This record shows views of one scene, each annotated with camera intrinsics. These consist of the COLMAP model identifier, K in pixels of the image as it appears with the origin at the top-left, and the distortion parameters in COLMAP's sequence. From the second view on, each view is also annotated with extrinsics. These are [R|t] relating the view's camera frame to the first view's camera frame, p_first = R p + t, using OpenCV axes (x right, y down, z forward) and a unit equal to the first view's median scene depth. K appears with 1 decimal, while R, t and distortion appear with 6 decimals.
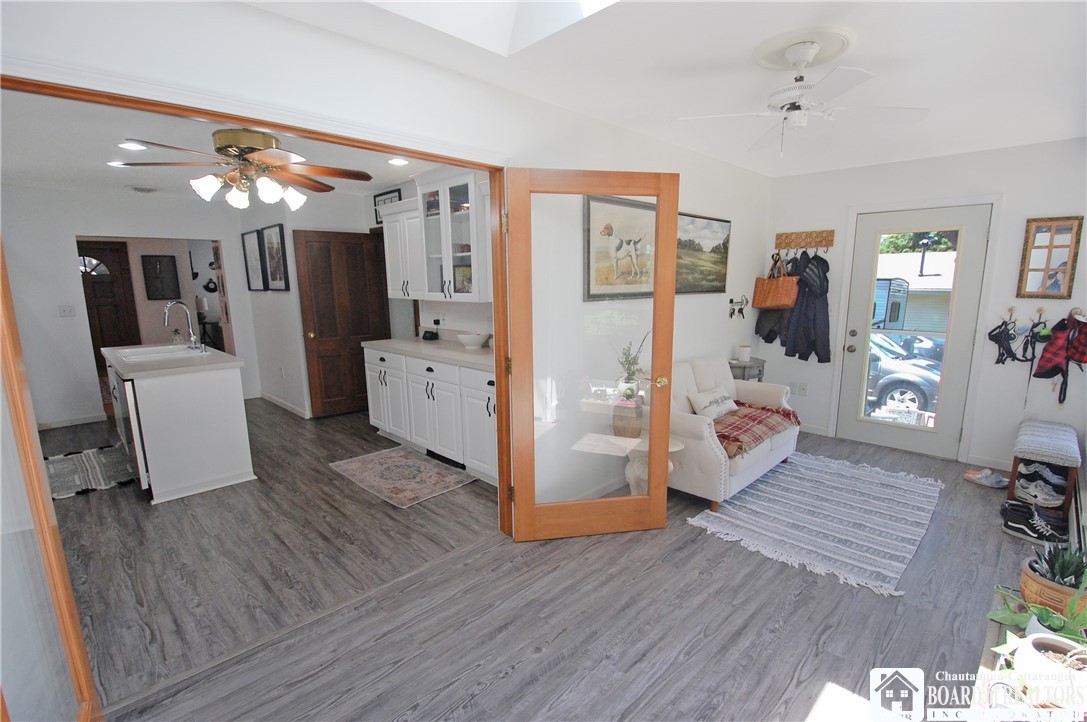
lens RADIAL K [[486.3, 0, 560.1], [0, 486.3, 364.4], [0, 0, 1]] dist [-0.000584, -0.001137]
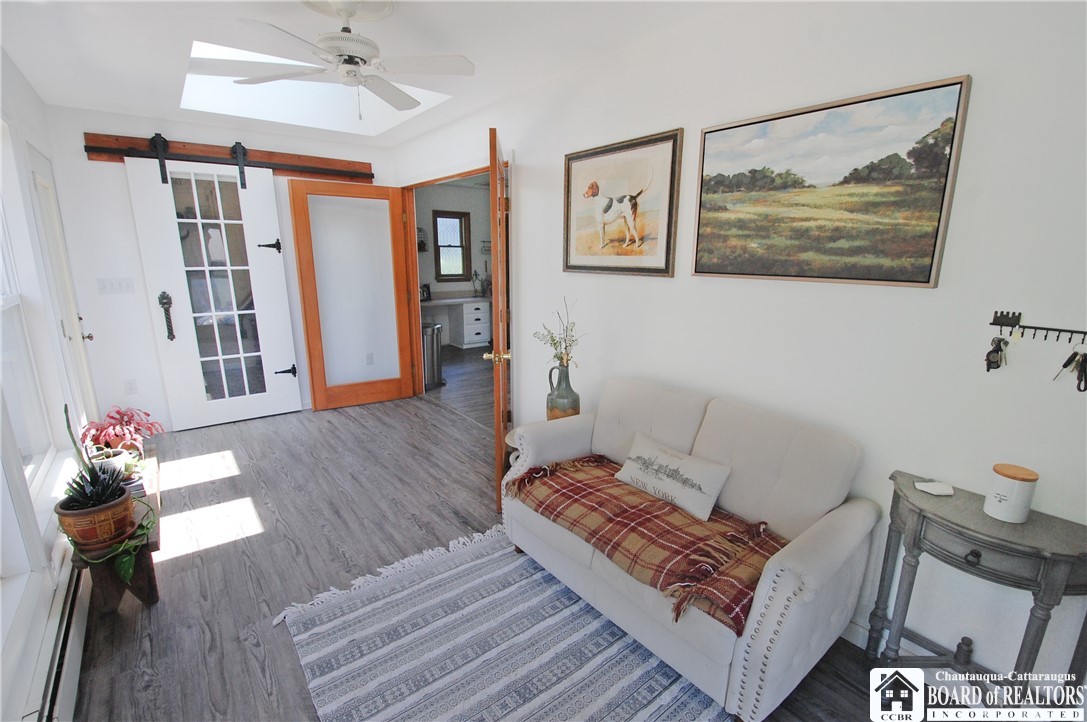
lens RADIAL K [[486.3, 0, 560.1], [0, 486.3, 364.4], [0, 0, 1]] dist [-0.000584, -0.001137]
pose [[-0.096999, 0.226452, -0.969180, 0.930066], [-0.178738, 0.953978, 0.240789, -0.167168], [0.979104, 0.196586, -0.052059, 0.976447]]
